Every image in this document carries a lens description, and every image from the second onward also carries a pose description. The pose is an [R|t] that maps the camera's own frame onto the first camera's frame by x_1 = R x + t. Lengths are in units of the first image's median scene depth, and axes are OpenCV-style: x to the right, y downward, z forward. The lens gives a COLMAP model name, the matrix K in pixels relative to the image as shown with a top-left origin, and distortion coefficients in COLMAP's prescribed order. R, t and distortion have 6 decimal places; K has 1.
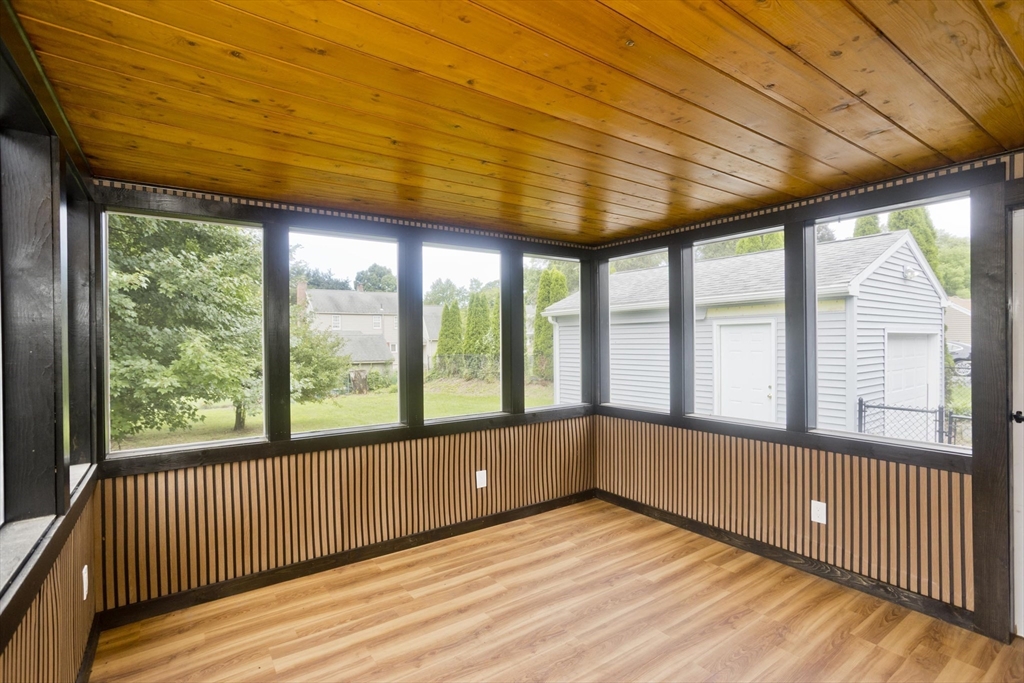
lens RADIAL K [[487.1, 0, 511.5], [0, 487.1, 334.9], [0, 0, 1]] dist [-0.053756, 0.029345]
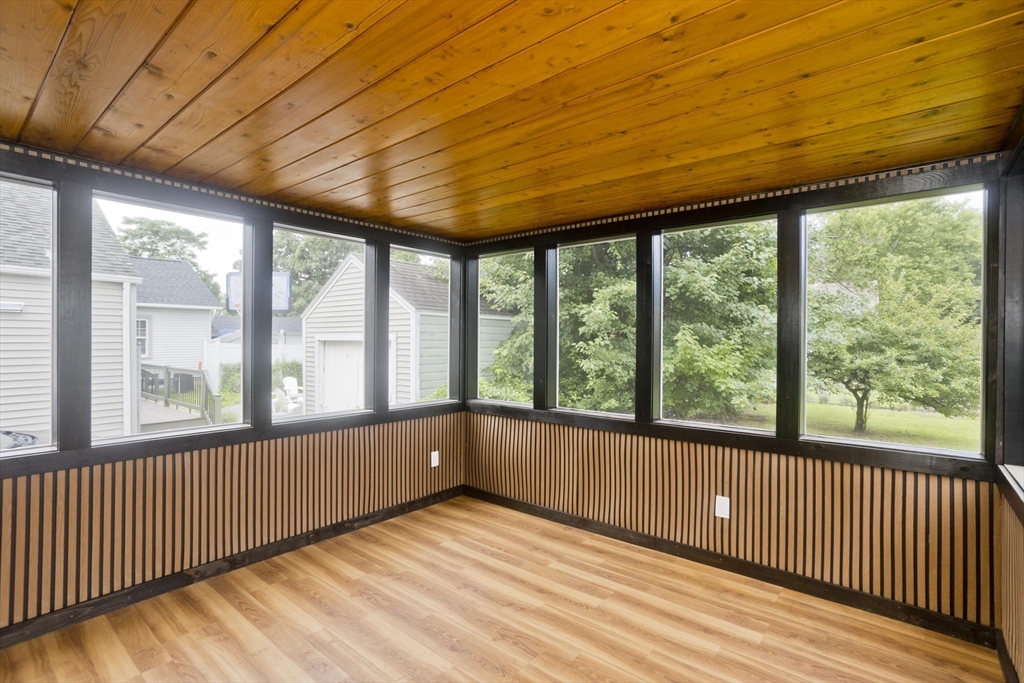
lens RADIAL K [[489.8, 0, 513.1], [0, 489.8, 335.6], [0, 0, 1]] dist [-0.053943, 0.029596]
pose [[0.259343, 0.012332, -0.965707, 0.754741], [0.009926, 0.999832, 0.015434, -0.005263], [0.965734, -0.013588, 0.259177, 0.559891]]
